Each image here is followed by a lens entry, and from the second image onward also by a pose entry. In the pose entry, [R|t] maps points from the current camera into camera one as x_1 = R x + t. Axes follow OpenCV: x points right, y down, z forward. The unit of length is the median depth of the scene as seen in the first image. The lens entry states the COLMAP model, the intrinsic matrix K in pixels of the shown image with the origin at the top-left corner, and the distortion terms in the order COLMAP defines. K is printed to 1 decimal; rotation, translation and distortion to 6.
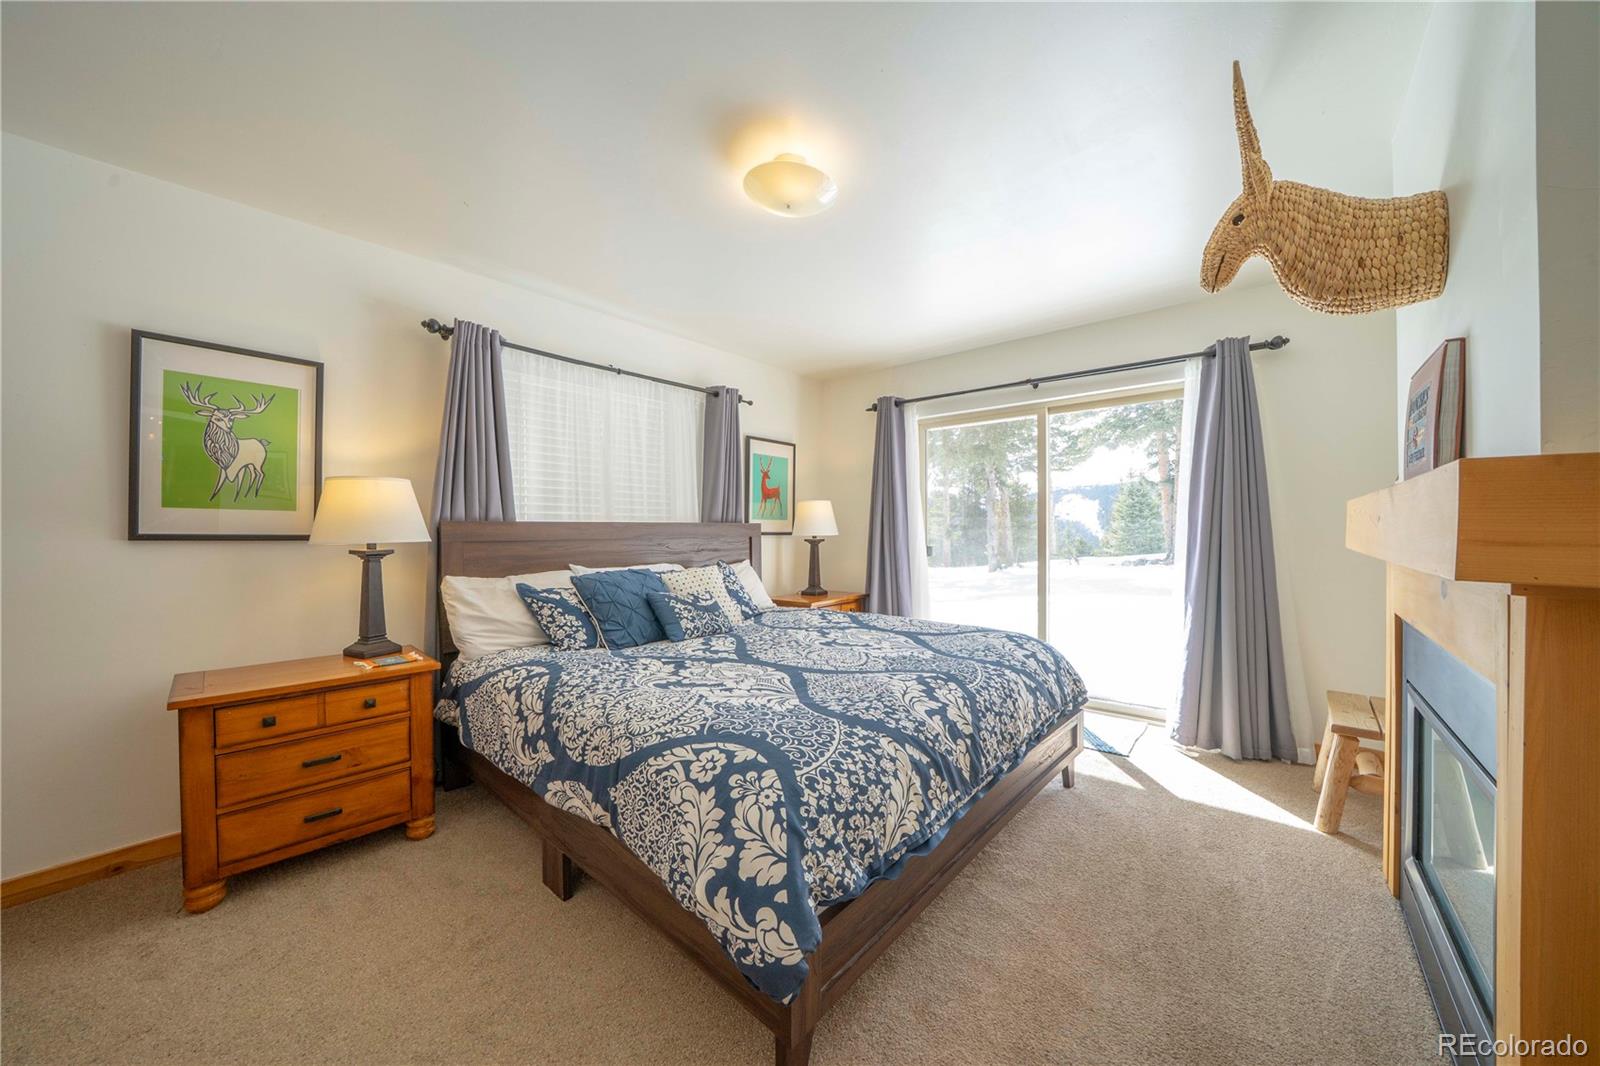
lens RADIAL K [[558.7, 0, 792.2], [0, 558.7, 534.4], [0, 0, 1]] dist [-0.019824, 0.000015]
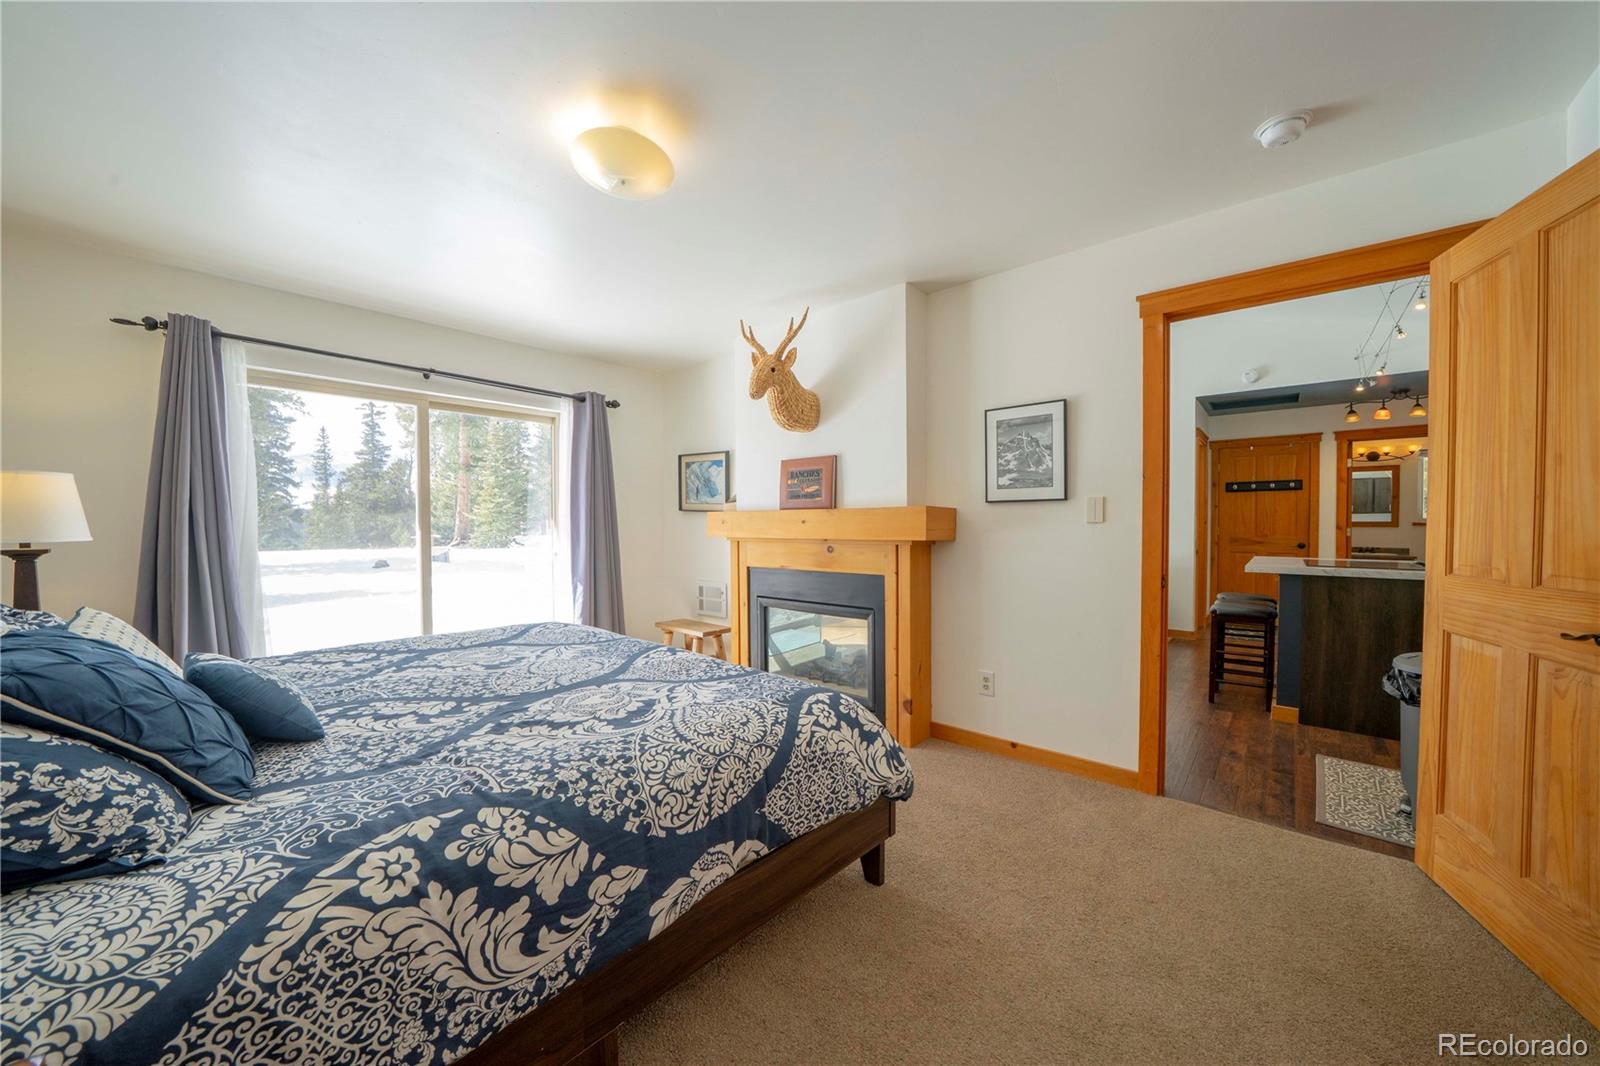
lens RADIAL K [[558.7, 0, 793.0], [0, 558.7, 532.0], [0, 0, 1]] dist [-0.019824, 0.000015]
pose [[0.021186, -0.007762, 0.999745, -1.259082], [0.013209, 0.999885, 0.007484, -0.004466], [-0.999688, 0.013047, 0.021287, 0.933617]]
